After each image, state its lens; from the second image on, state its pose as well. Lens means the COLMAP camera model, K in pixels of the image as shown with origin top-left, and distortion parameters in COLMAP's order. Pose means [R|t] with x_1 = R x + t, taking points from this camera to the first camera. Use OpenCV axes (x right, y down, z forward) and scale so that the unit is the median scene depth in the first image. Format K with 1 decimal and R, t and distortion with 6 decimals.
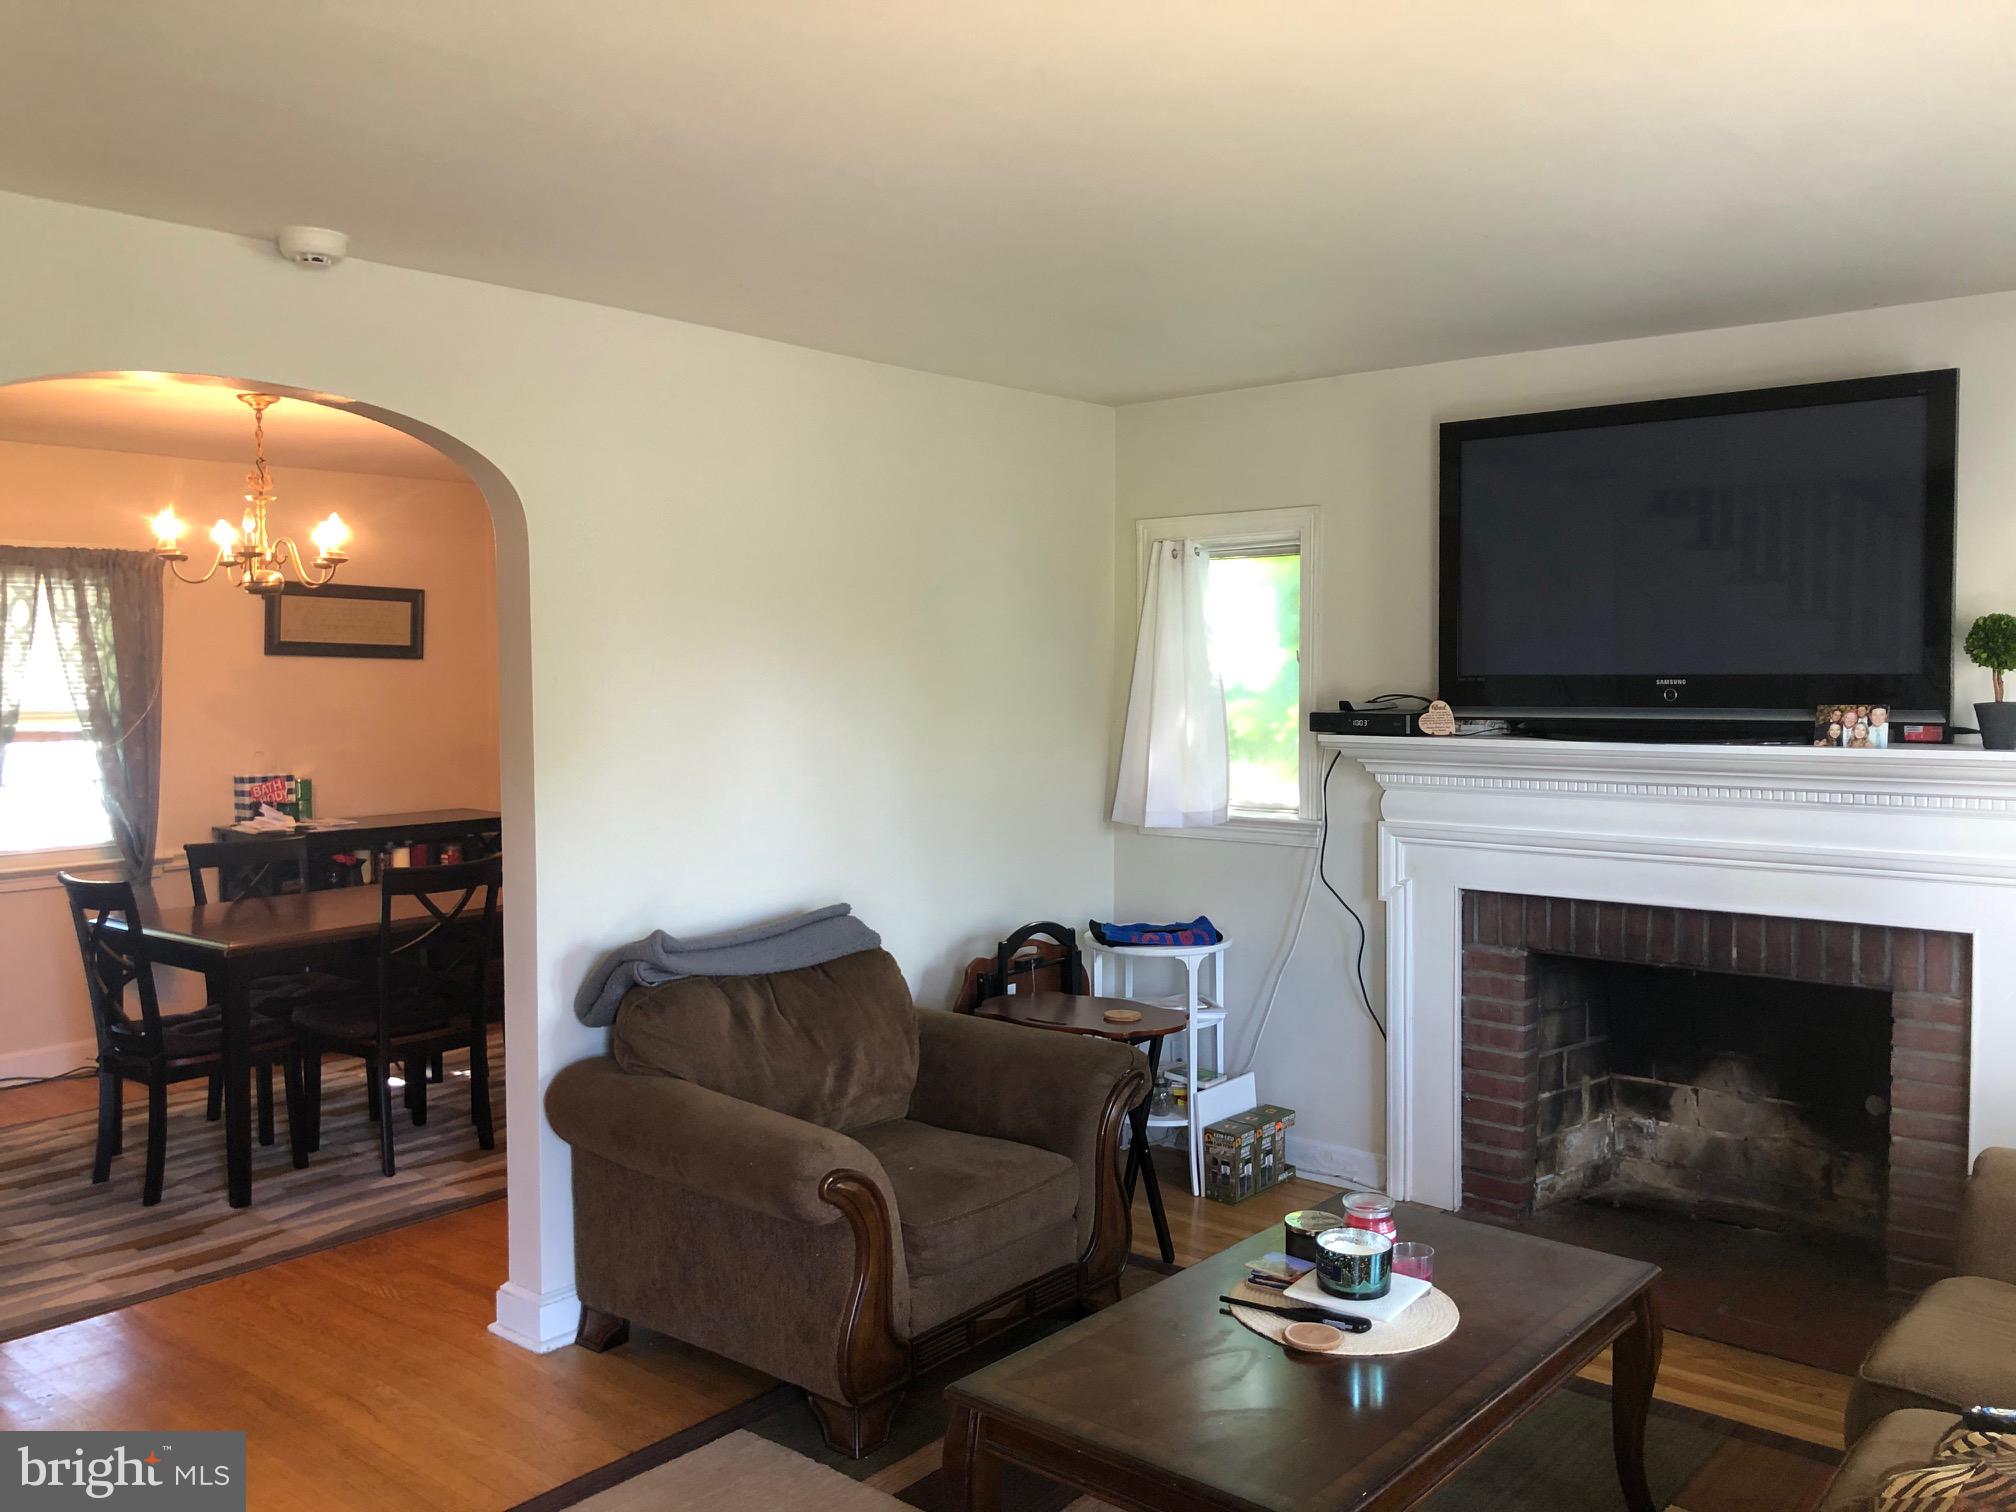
lens RADIAL K [[1661.9, 0, 1024.9], [0, 1661.9, 751.3], [0, 0, 1]] dist [0.013323, -0.005802]
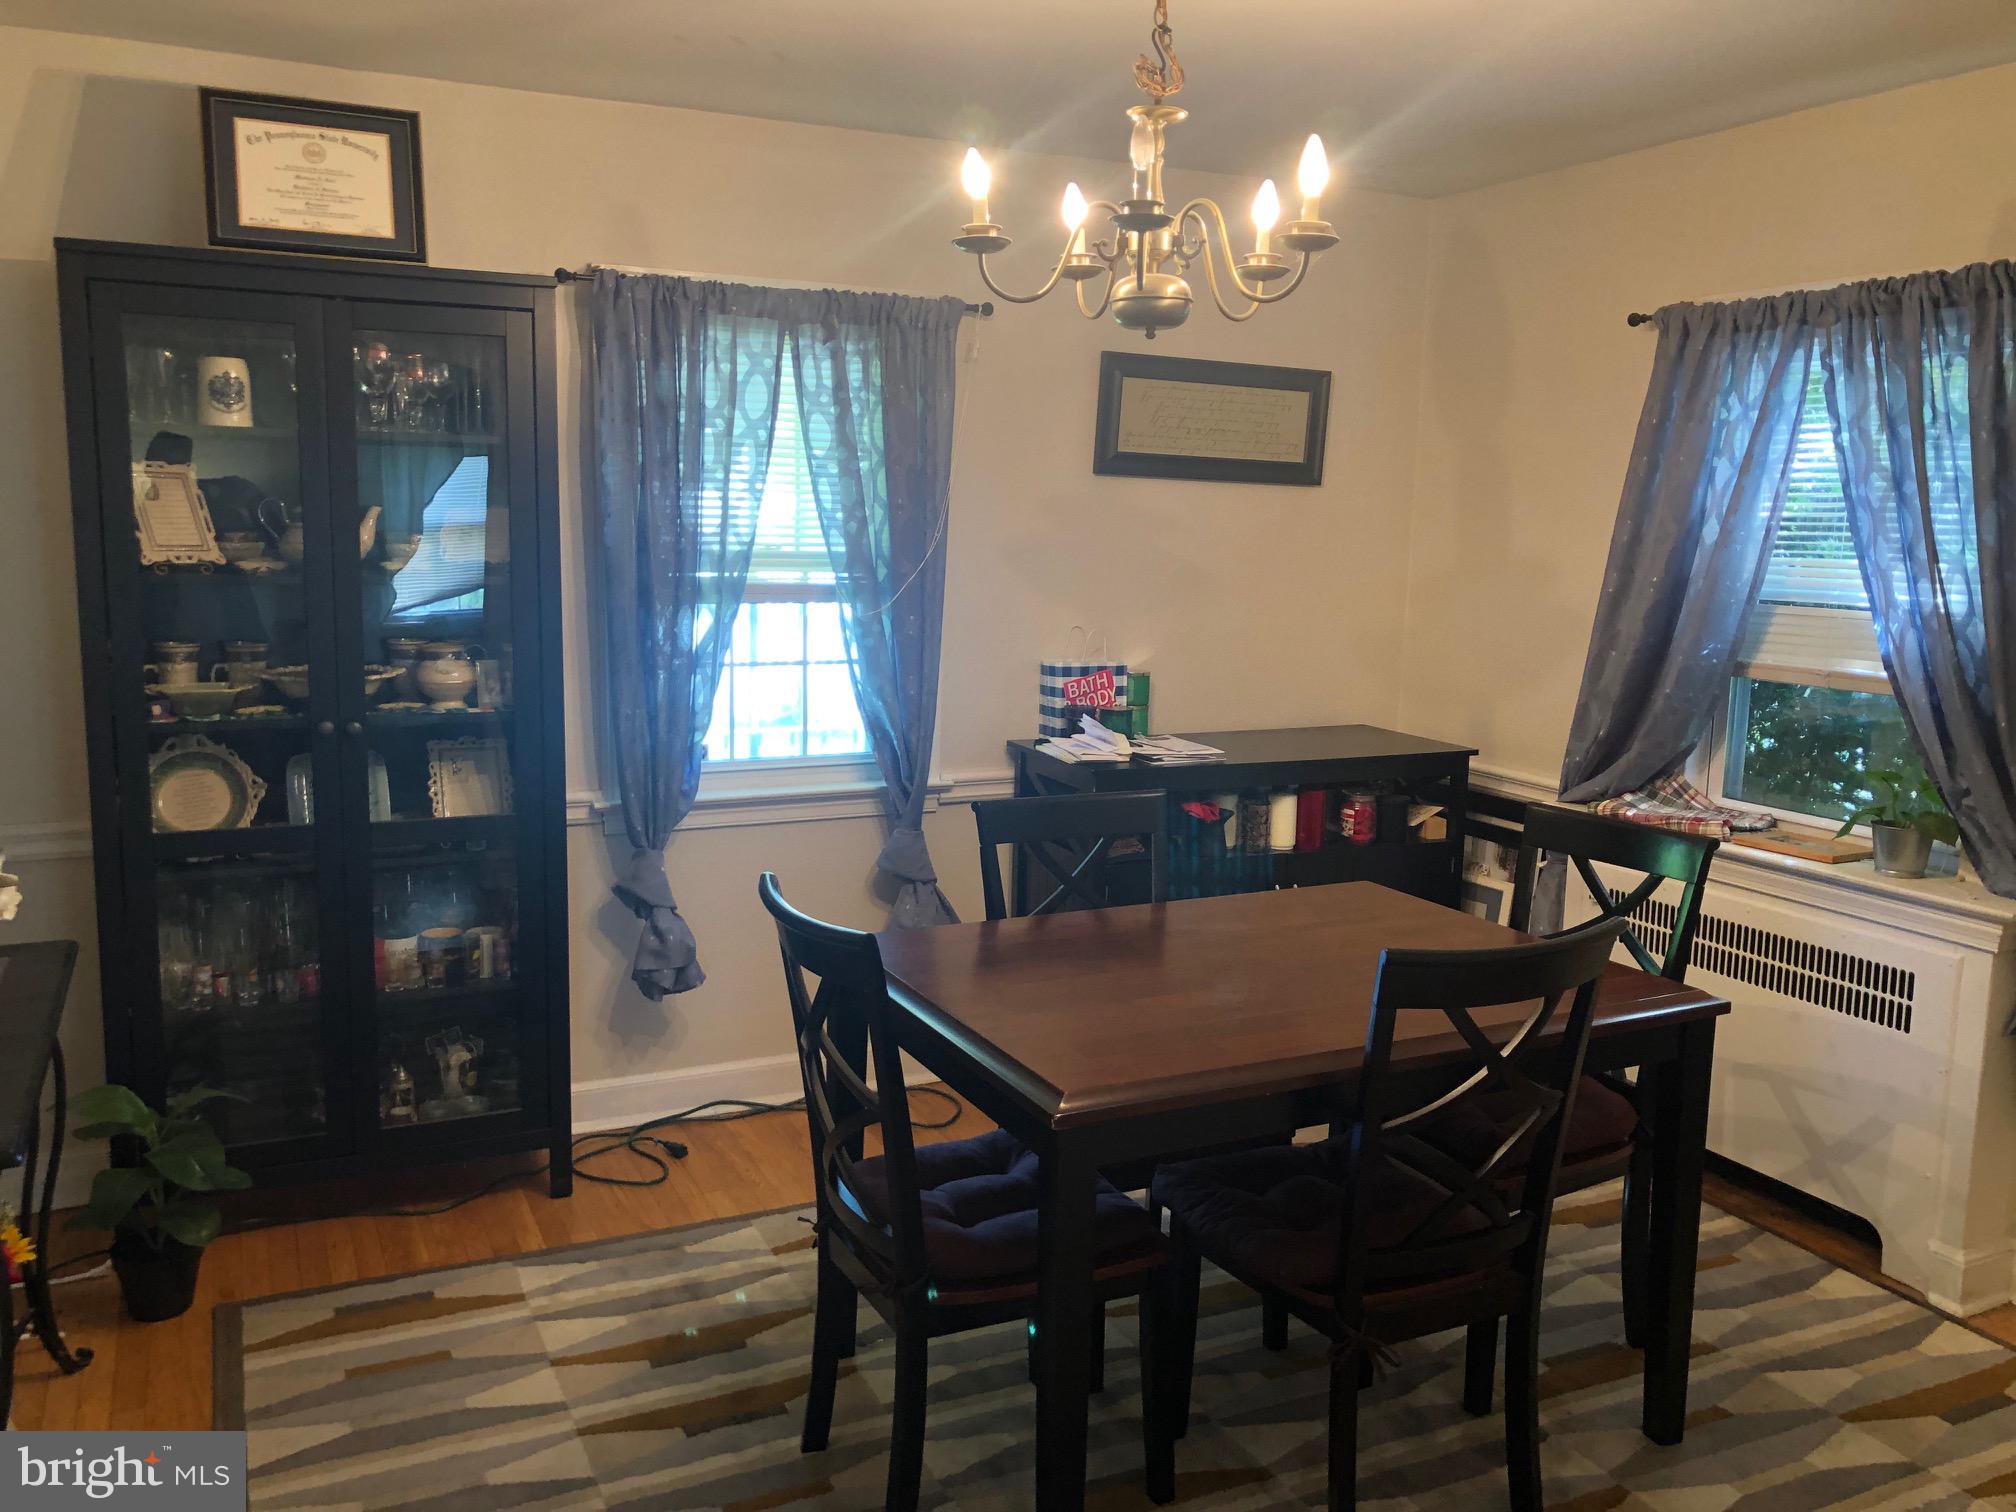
lens RADIAL K [[1661.9, 0, 1006.6], [0, 1661.9, 765.0], [0, 0, 1]] dist [0.013323, -0.005802]
pose [[0.905015, 0.085327, -0.416735, -0.549826], [-0.044322, 0.993258, 0.107117, -0.036107], [0.423065, -0.078472, 0.902695, 1.048754]]
